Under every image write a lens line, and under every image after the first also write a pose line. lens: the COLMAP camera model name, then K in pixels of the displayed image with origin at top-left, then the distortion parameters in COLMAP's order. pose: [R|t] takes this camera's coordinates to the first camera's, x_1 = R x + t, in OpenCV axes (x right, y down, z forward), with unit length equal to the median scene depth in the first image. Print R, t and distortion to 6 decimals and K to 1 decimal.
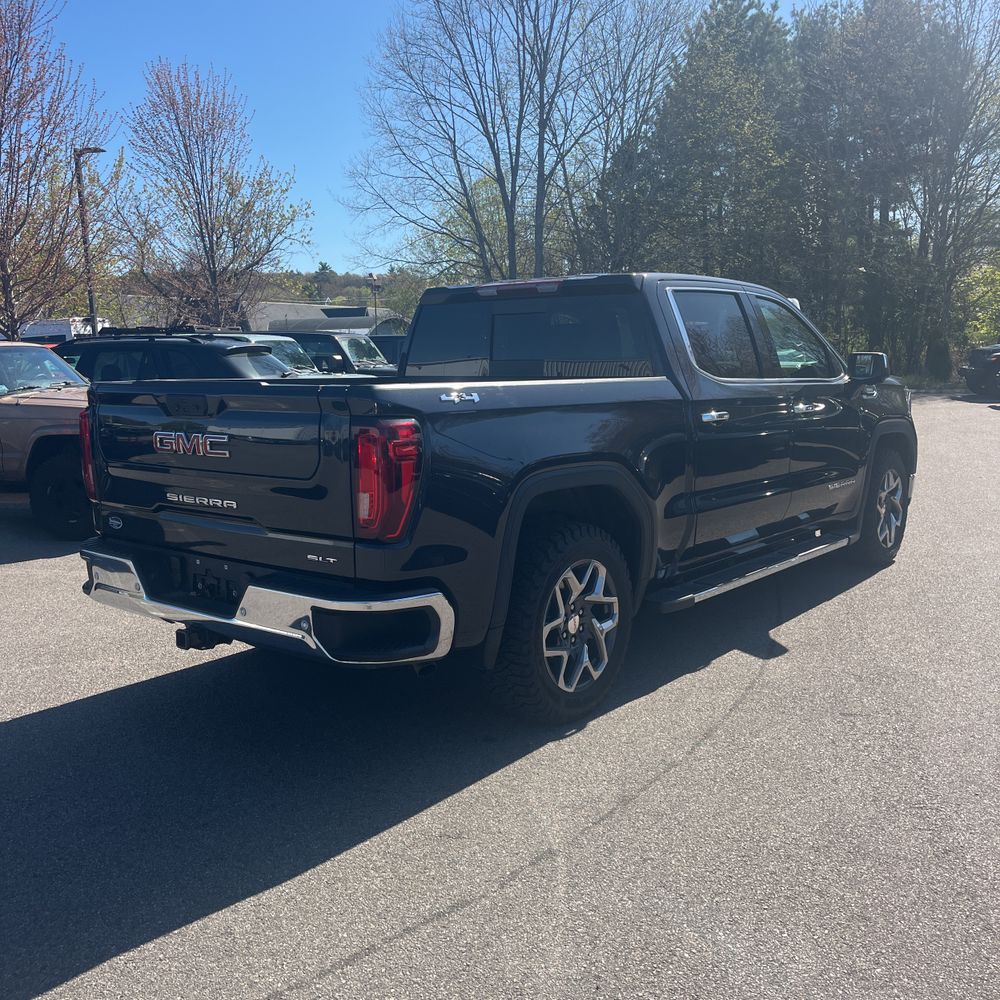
lens RADIAL K [[1021.7, 0, 498.8], [0, 1021.7, 506.3], [0, 0, 1]] dist [0.026006, 0.009527]
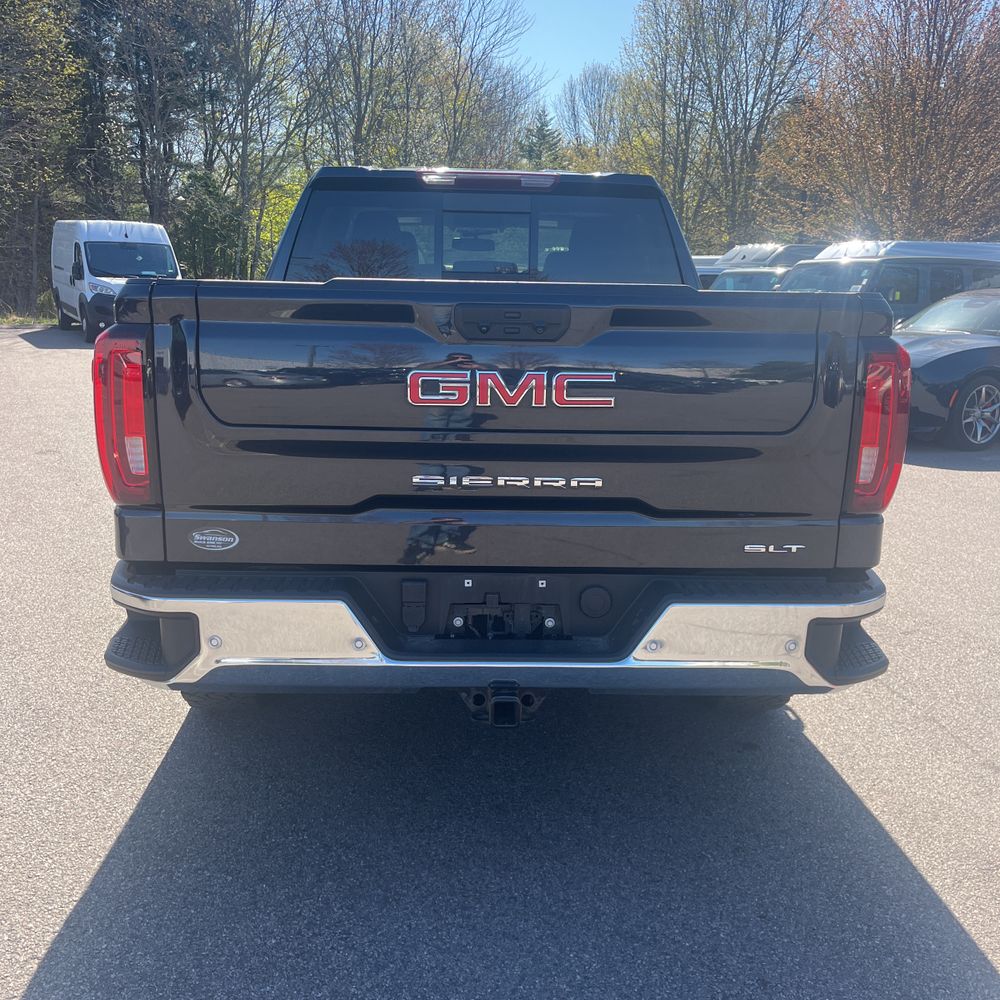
lens RADIAL K [[1025.3, 0, 500.0], [0, 1025.3, 500.0], [0, 0, 1]] dist [0.004820, -0.008876]
pose [[0.760309, -0.102095, 0.641488, -0.658246], [0.065500, 0.994587, 0.080661, -0.042539], [-0.646251, -0.019310, 0.762881, 0.517564]]
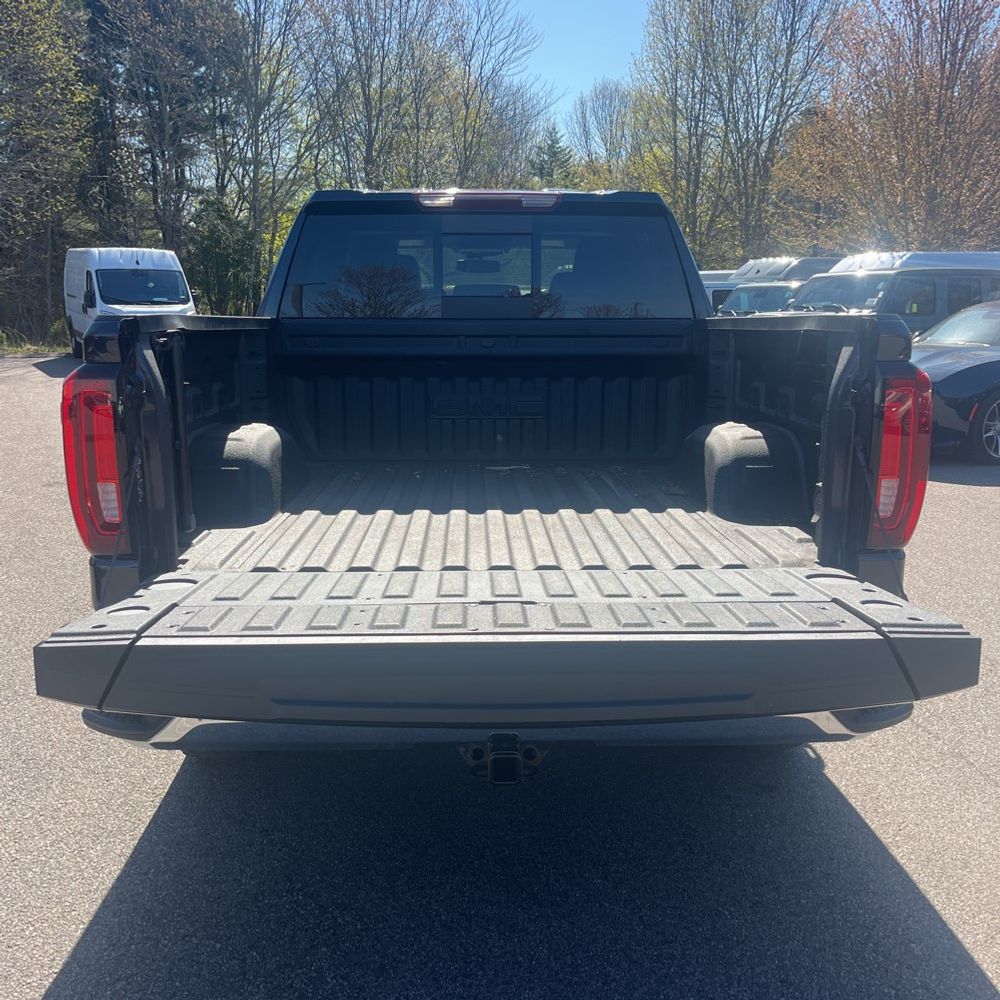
lens RADIAL K [[1024.5, 0, 505.4], [0, 1024.5, 523.1], [0, 0, 1]] dist [0.004246, -0.010064]
pose [[0.766307, -0.117976, 0.631550, -0.625511], [0.083641, 0.992949, 0.083999, -0.051308], [-0.637007, -0.011546, 0.770772, 0.536740]]
